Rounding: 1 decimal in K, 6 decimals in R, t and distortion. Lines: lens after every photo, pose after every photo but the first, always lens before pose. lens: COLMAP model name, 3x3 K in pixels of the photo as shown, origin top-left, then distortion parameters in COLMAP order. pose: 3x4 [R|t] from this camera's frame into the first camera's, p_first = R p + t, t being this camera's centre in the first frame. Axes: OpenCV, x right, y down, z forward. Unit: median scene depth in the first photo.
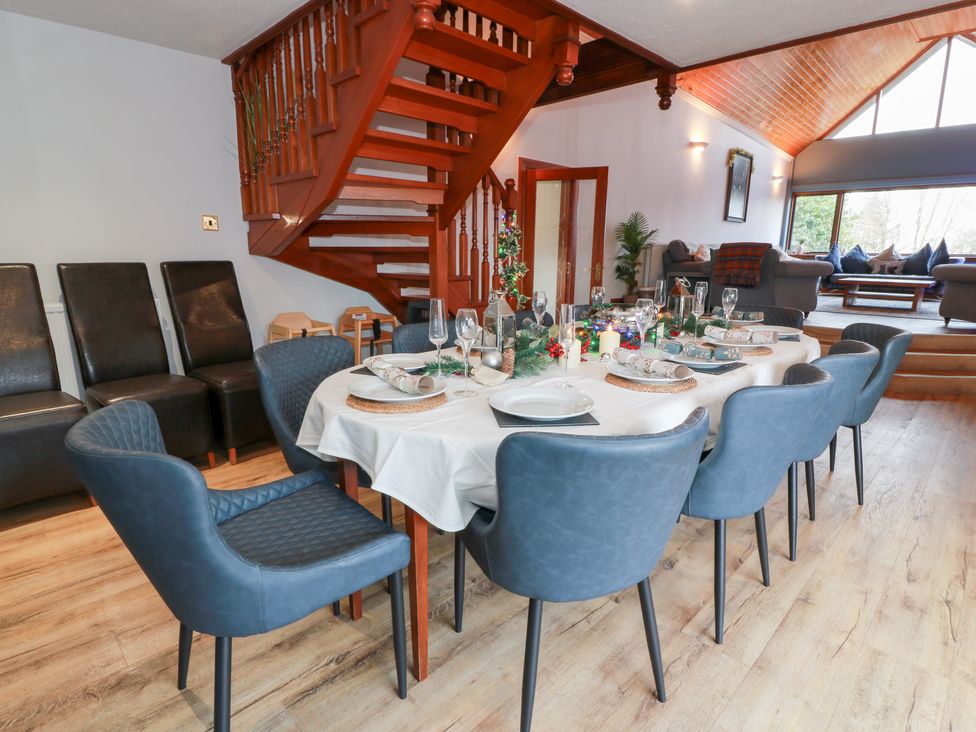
lens RADIAL K [[511.1, 0, 488.0], [0, 511.1, 366.0], [0, 0, 1]] dist [0.004377, -0.014479]
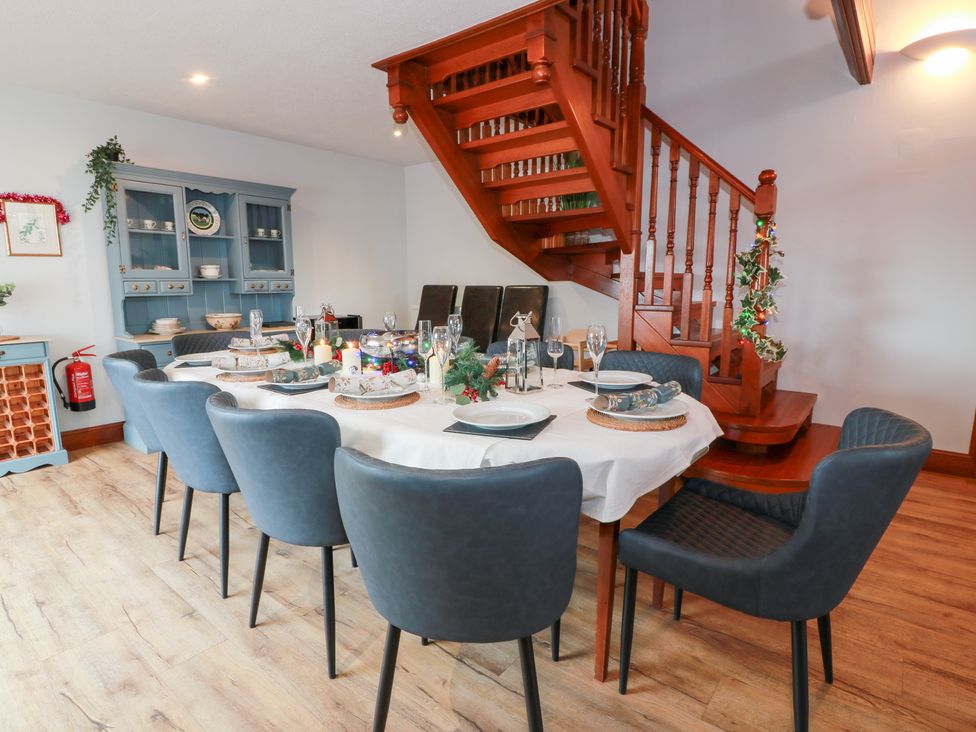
lens RADIAL K [[511.1, 0, 488.0], [0, 511.1, 366.0], [0, 0, 1]] dist [0.004377, -0.014479]
pose [[0.126608, 0.154264, -0.979884, 1.657582], [-0.207990, 0.970003, 0.125834, -0.282132], [0.969902, 0.187874, 0.154895, 1.355923]]
